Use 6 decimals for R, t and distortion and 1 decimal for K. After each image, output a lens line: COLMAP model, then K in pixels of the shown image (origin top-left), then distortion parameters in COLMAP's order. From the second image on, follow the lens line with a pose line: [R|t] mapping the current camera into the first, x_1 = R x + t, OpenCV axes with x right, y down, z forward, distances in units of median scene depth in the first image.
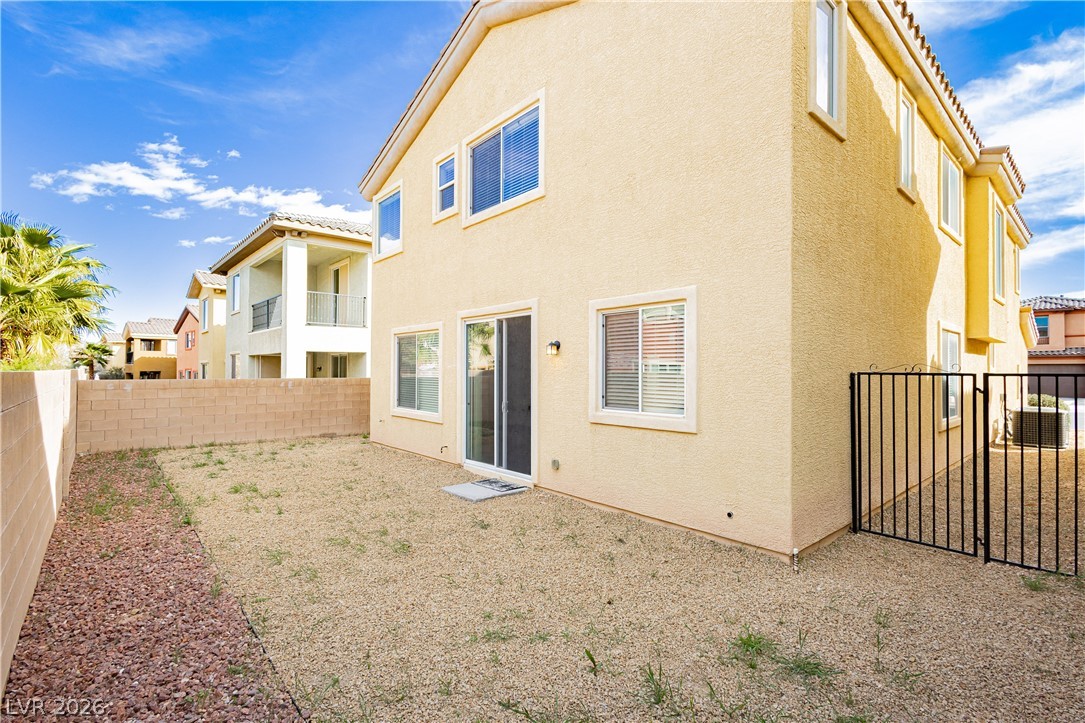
lens RADIAL K [[508.3, 0, 542.5], [0, 508.3, 361.5], [0, 0, 1]] dist [0.002192, -0.000006]
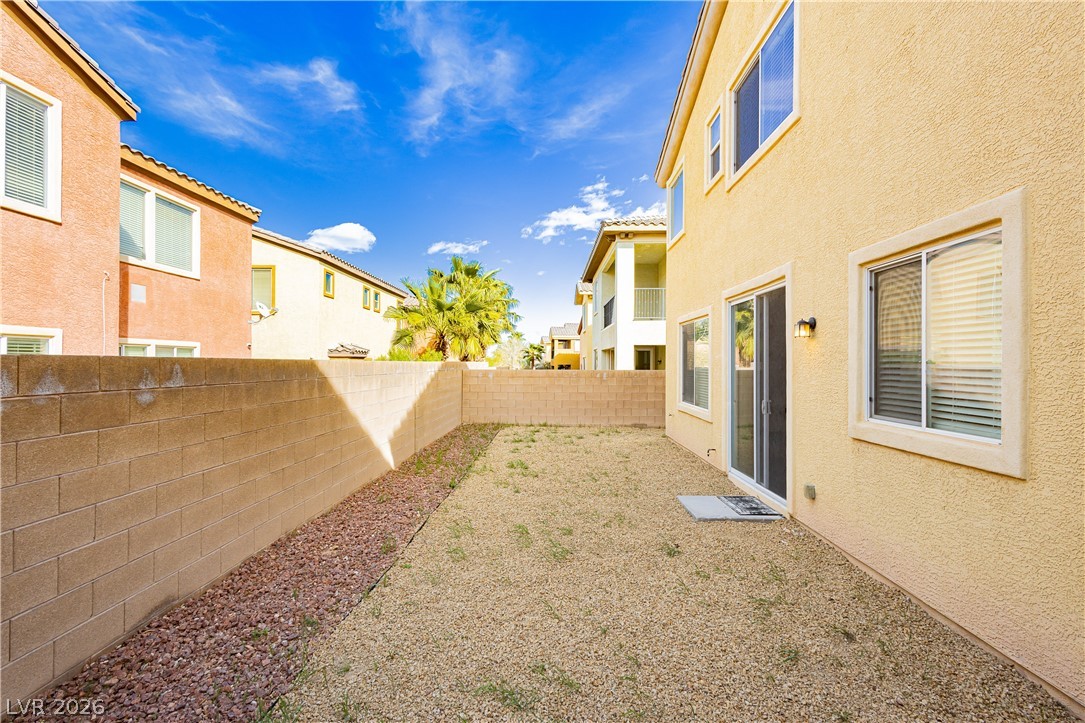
lens RADIAL K [[497.3, 0, 542.5], [0, 497.3, 361.5], [0, 0, 1]] dist [-0.000497, -0.000131]
pose [[0.730444, -0.002409, -0.682968, 0.195869], [0.009344, 0.999935, 0.006466, 0.010697], [0.682909, -0.011105, 0.730419, 0.207885]]
